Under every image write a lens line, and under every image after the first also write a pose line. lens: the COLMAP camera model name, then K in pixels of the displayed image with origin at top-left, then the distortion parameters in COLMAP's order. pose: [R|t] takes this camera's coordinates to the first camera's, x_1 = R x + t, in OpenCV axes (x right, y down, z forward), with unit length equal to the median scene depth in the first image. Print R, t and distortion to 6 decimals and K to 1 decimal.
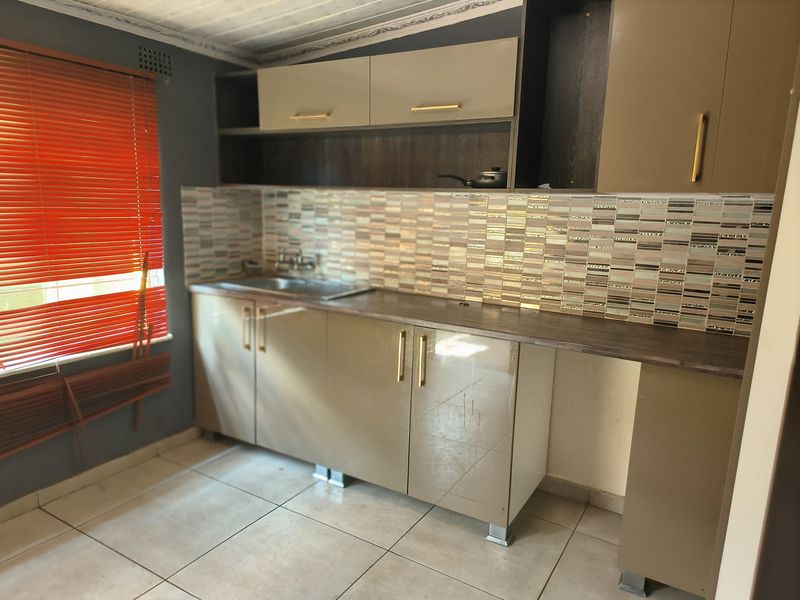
lens RADIAL K [[560.2, 0, 399.1], [0, 560.2, 301.5], [0, 0, 1]] dist [0.063180, -0.030487]
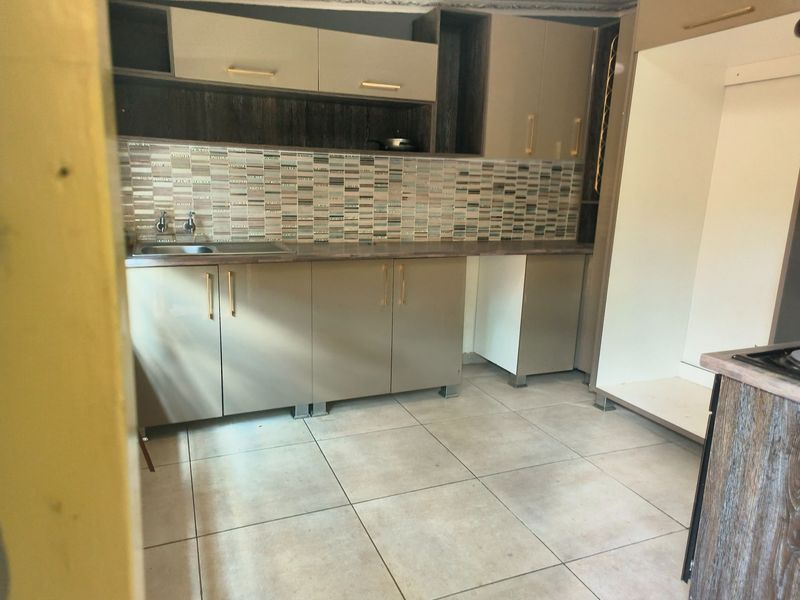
lens RADIAL K [[560.2, 0, 402.1], [0, 560.2, 305.9], [0, 0, 1]] dist [0.063180, -0.030487]
pose [[0.574387, -0.191533, 0.795861, -0.930926], [0.135302, 0.981082, 0.138459, -0.025762], [-0.807324, 0.028152, 0.589436, 0.211928]]
